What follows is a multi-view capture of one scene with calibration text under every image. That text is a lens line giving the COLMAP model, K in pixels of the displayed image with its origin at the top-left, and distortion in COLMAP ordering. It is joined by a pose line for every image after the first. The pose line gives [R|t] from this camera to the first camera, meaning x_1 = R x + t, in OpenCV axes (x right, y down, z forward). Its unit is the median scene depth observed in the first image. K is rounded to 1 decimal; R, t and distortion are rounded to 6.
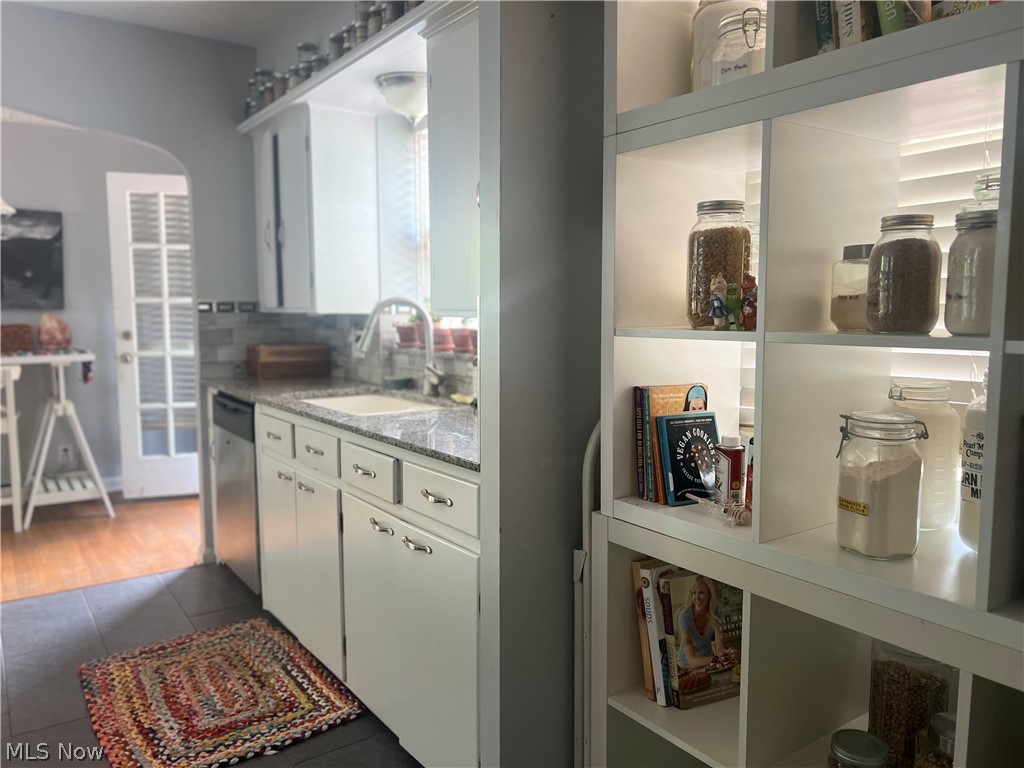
lens RADIAL K [[762.7, 0, 515.3], [0, 762.7, 385.2], [0, 0, 1]] dist [0.064872, -0.080432]
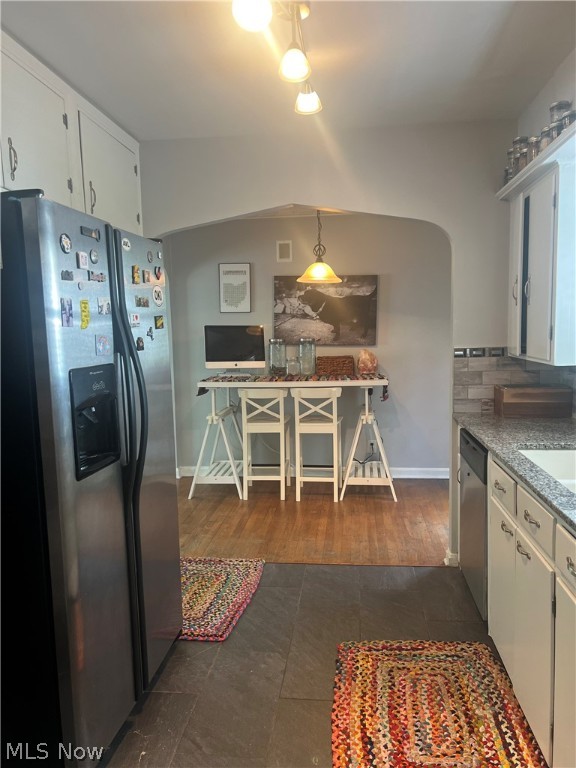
lens RADIAL K [[572.0, 0, 288.4], [0, 572.0, 386.9], [0, 0, 1]] dist [0.064872, -0.080432]
pose [[0.743819, 0.054466, -0.666158, -0.010698], [-0.044770, 0.998496, 0.031649, -0.087205], [0.666880, 0.006283, 0.745139, 0.222210]]
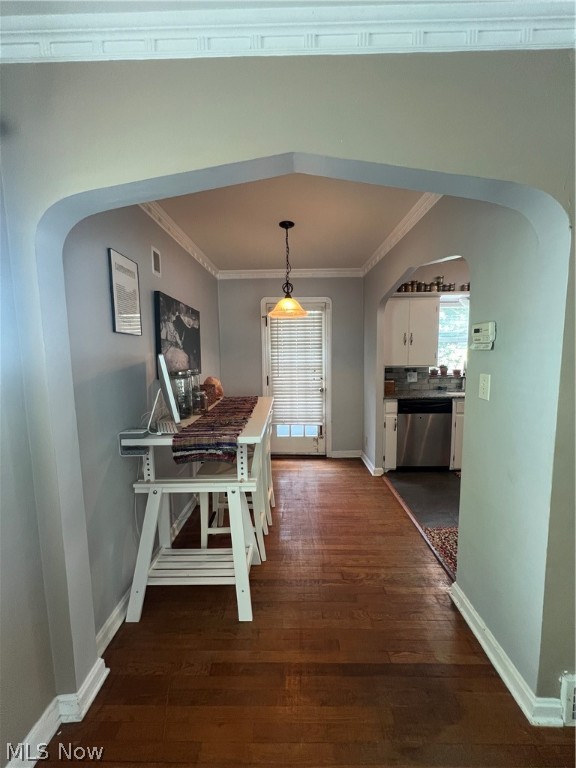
lens RADIAL K [[305.9, 0, 290.2], [0, 305.9, 382.5], [0, 0, 1]] dist [-0.005080, 0.000286]
pose [[0.592965, -0.091233, 0.800044, -1.795479], [0.094326, 0.994590, 0.043506, -0.163242], [-0.799685, 0.049667, 0.598362, 0.890970]]
